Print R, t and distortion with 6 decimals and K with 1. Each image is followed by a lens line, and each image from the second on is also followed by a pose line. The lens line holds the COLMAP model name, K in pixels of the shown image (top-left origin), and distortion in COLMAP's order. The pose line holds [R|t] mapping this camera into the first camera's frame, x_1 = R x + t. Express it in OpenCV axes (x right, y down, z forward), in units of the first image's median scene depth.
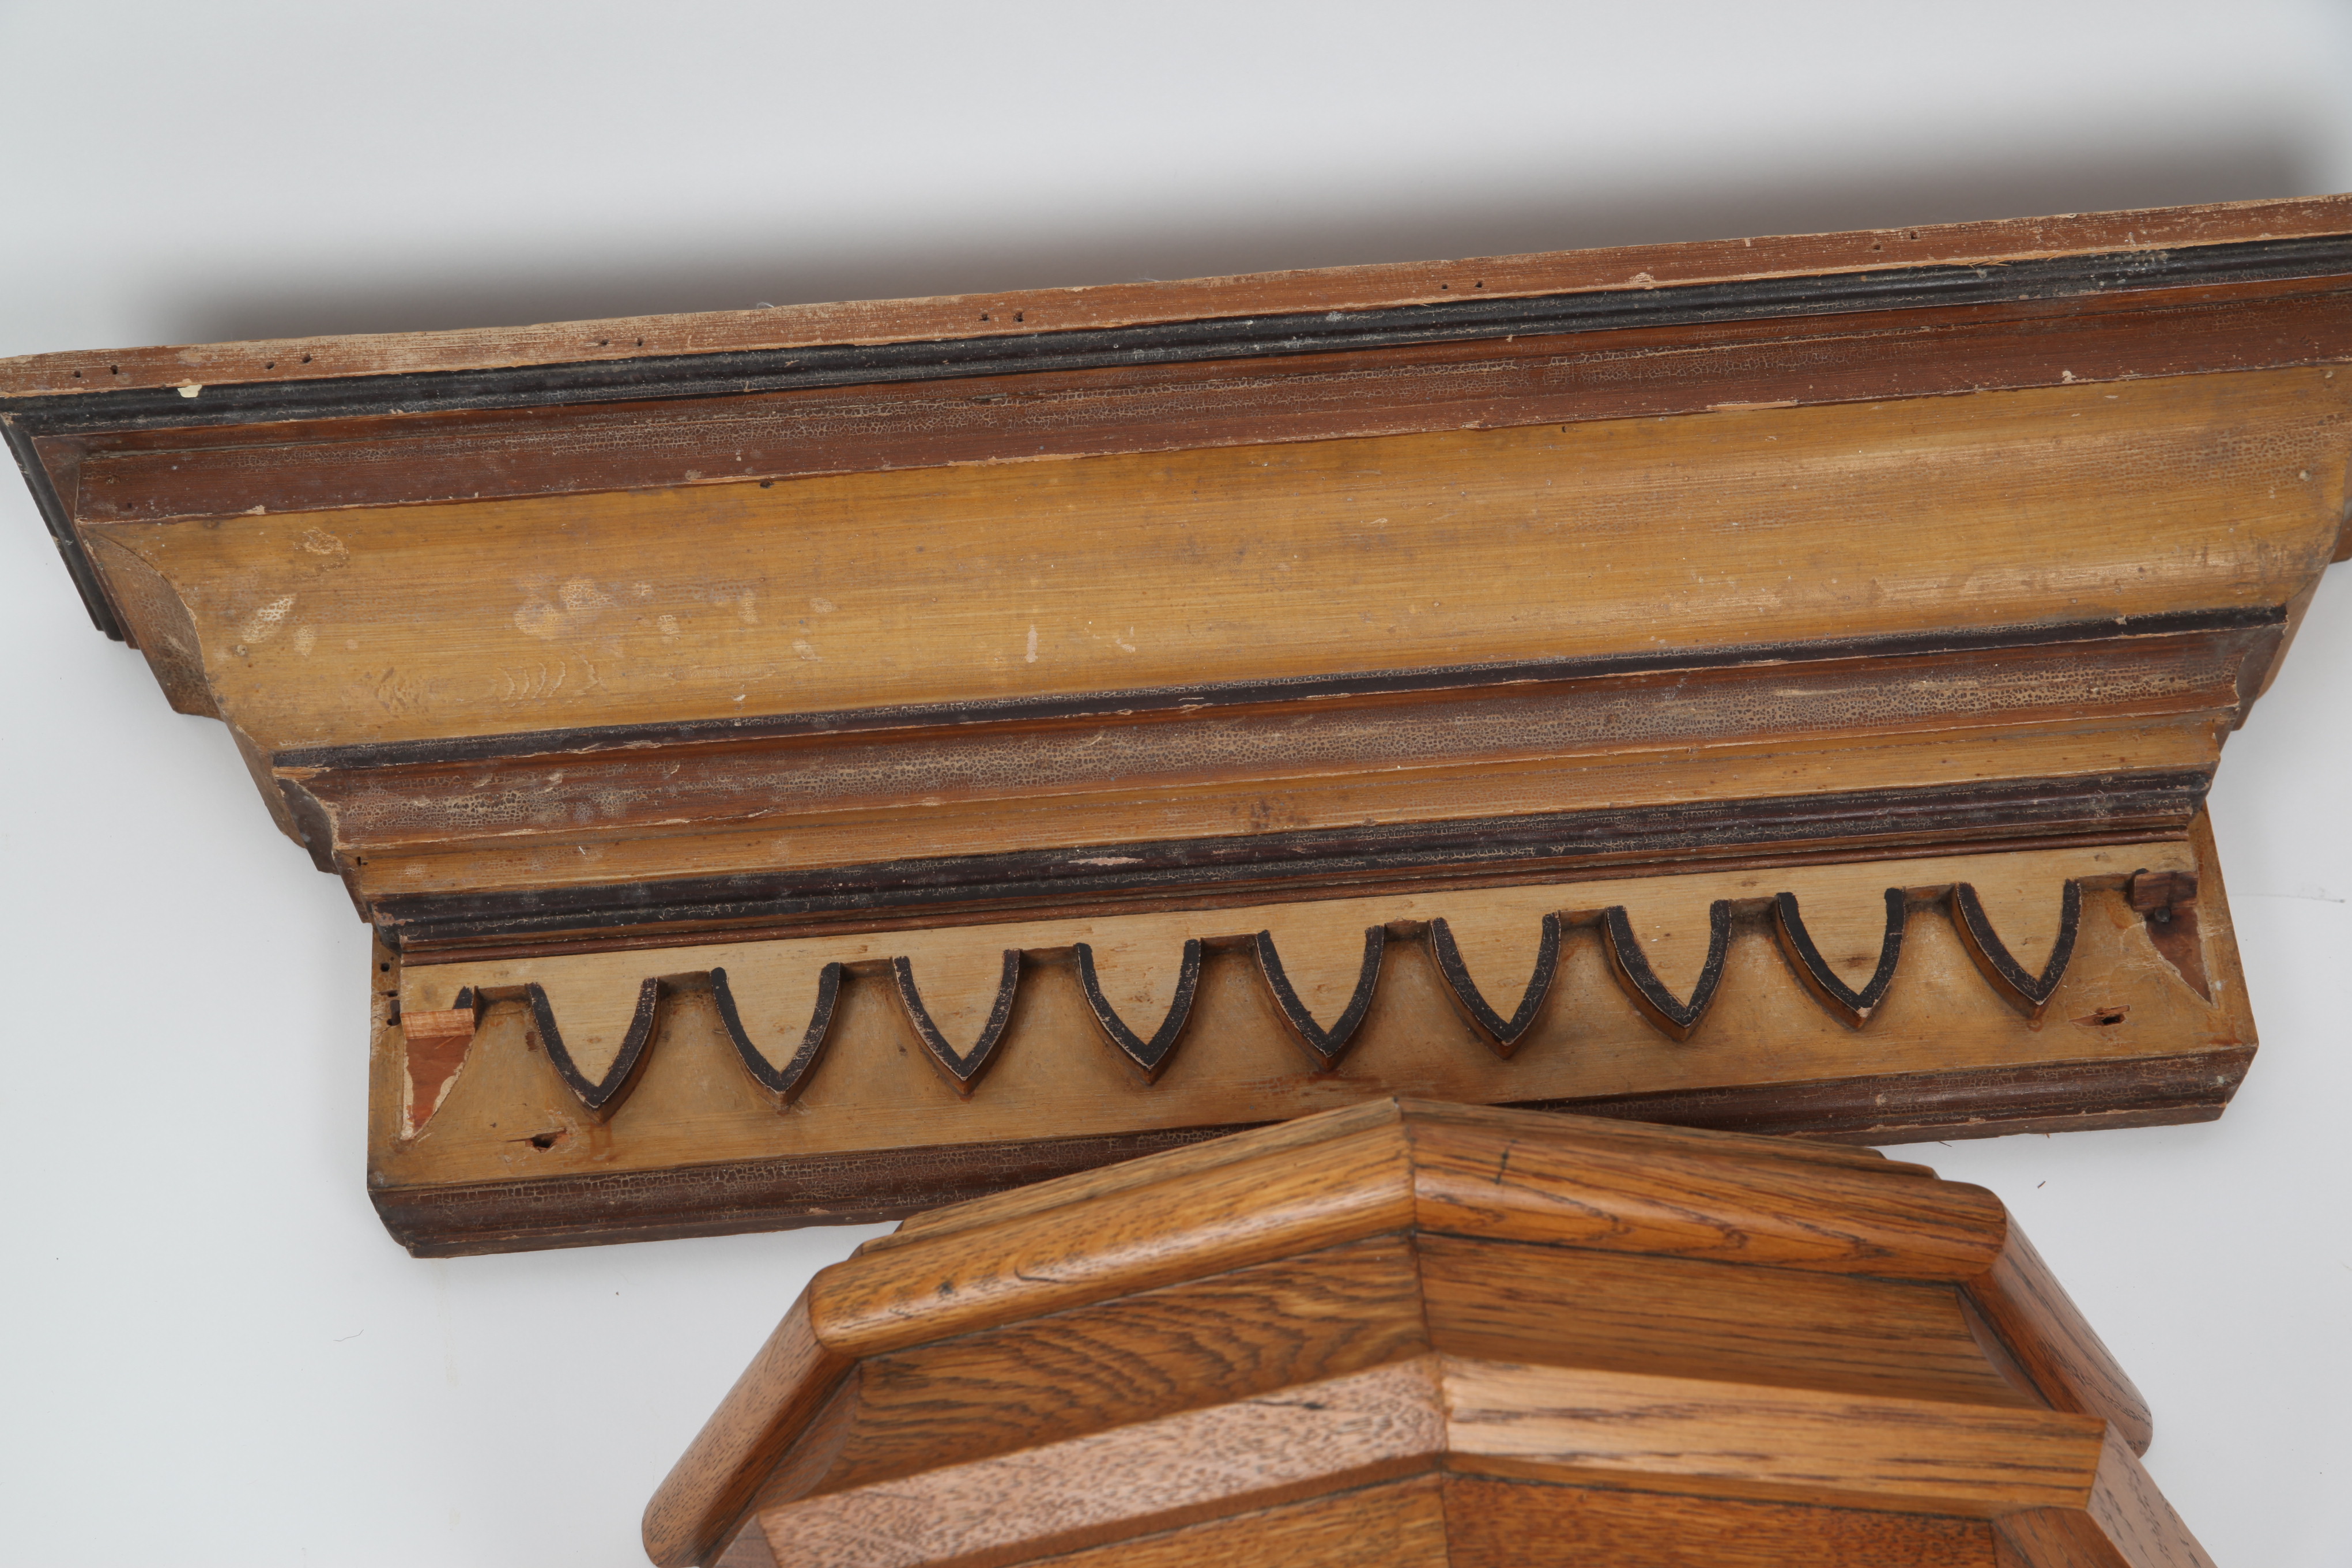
lens RADIAL K [[4179.3, 0, 1159.0], [0, 4179.3, 787.8], [0, 0, 1]] dist [0.142334, 0.000000]
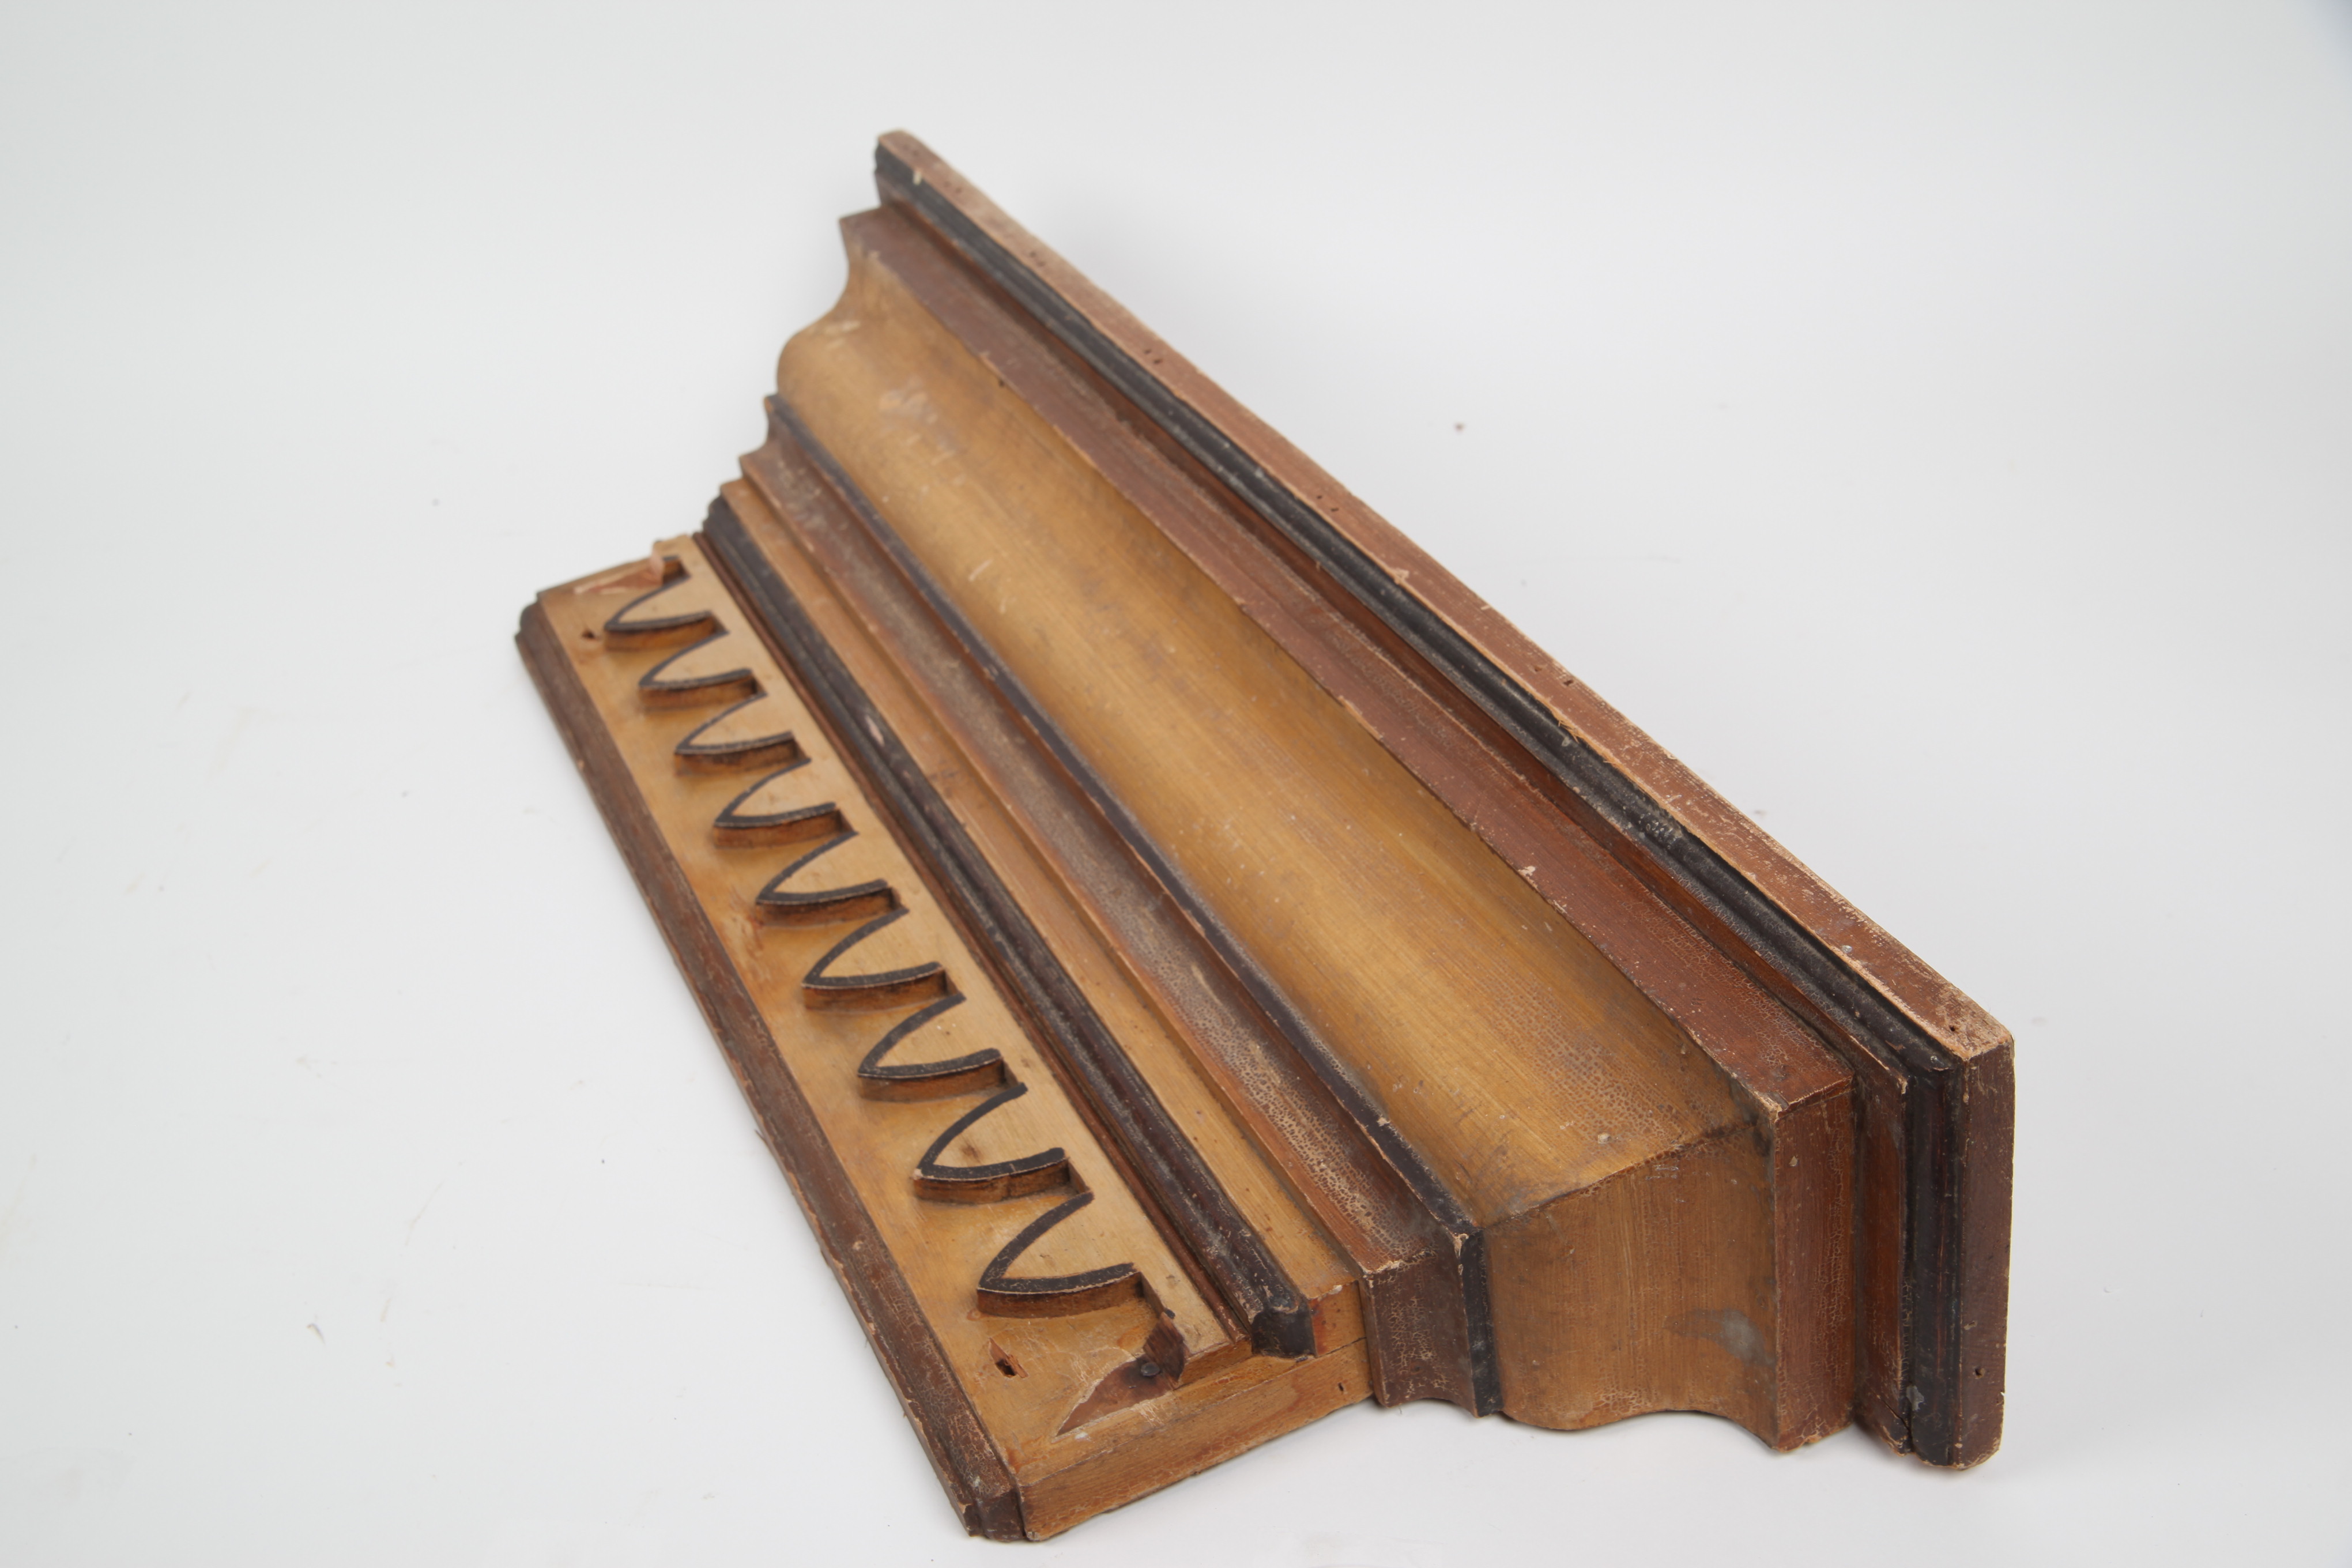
lens RADIAL K [[2635.2, 0, 1167.3], [0, 2635.2, 803.8], [0, 0, 1]] dist [-0.018552, 0.000000]
pose [[0.339527, 0.504226, -0.794026, 0.621504], [-0.754367, 0.650208, 0.090330, -0.099362], [0.561829, 0.568318, 0.601134, 0.615444]]
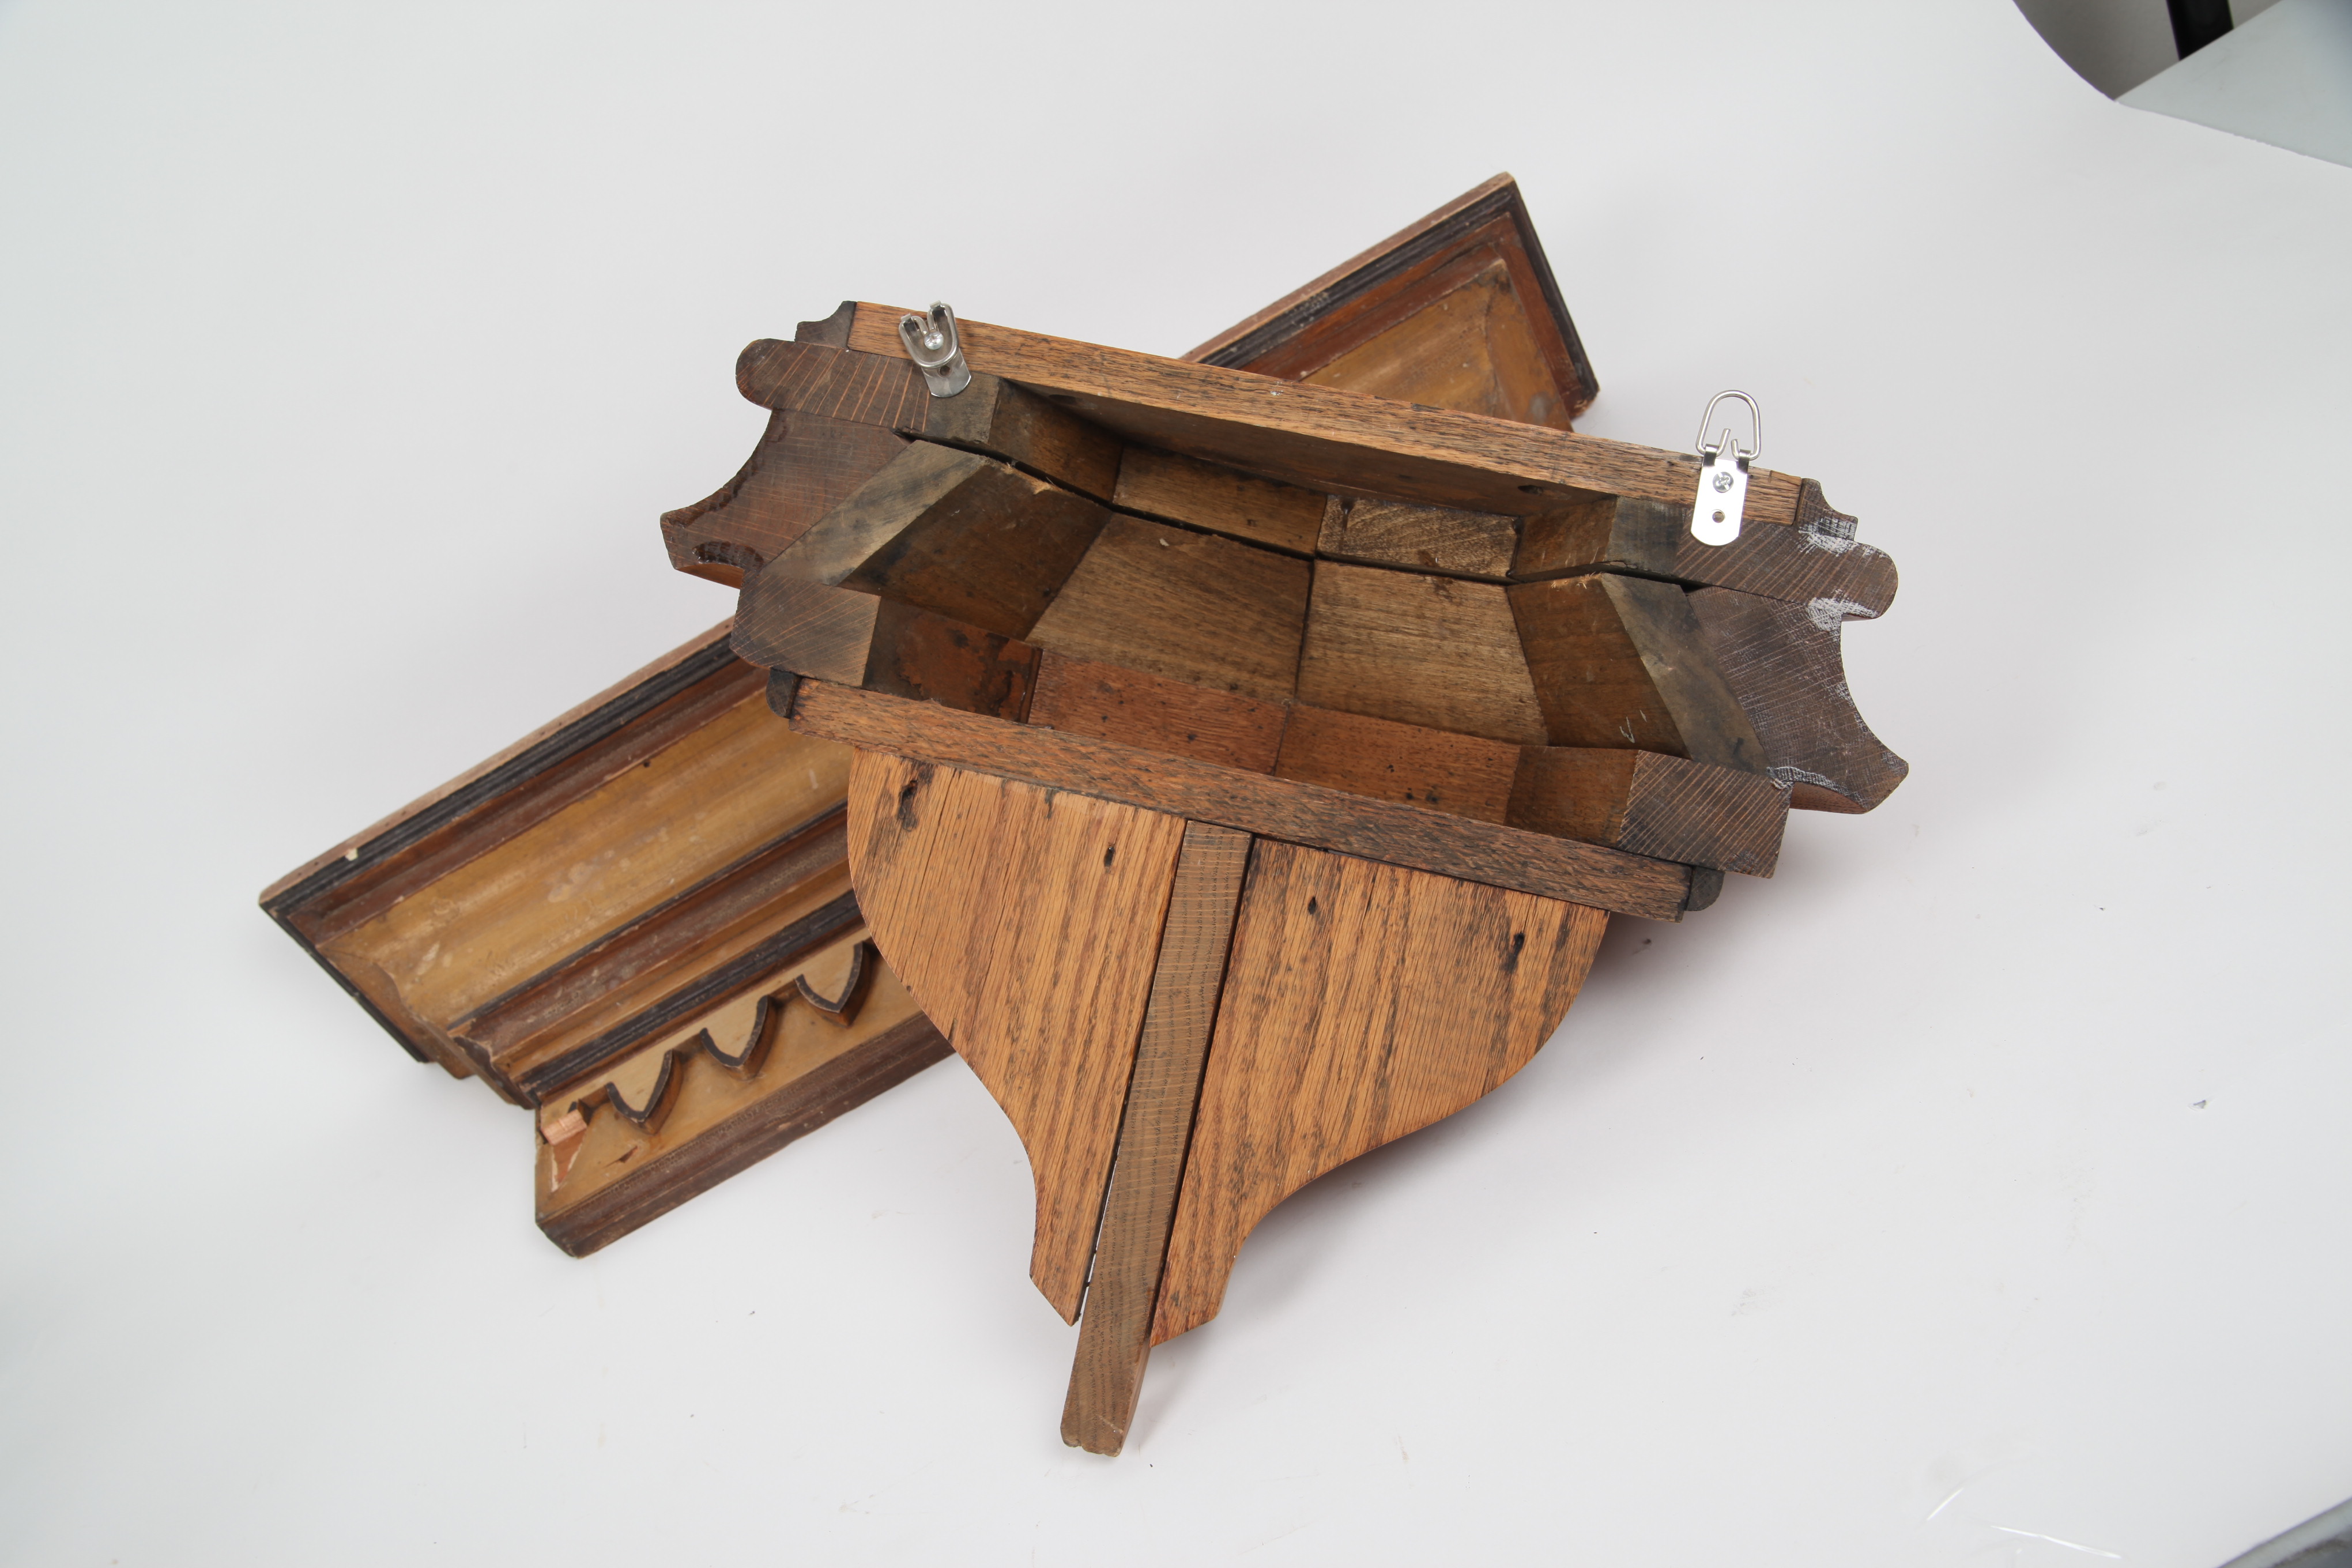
lens RADIAL K [[2183.5, 0, 1156.4], [0, 2183.5, 798.4], [0, 0, 1]] dist [-0.064634, 0.000000]
pose [[0.890752, -0.437445, -0.123298, 0.195987], [0.348622, 0.831691, -0.432150, 0.396917], [0.291587, 0.341954, 0.893333, 0.265009]]
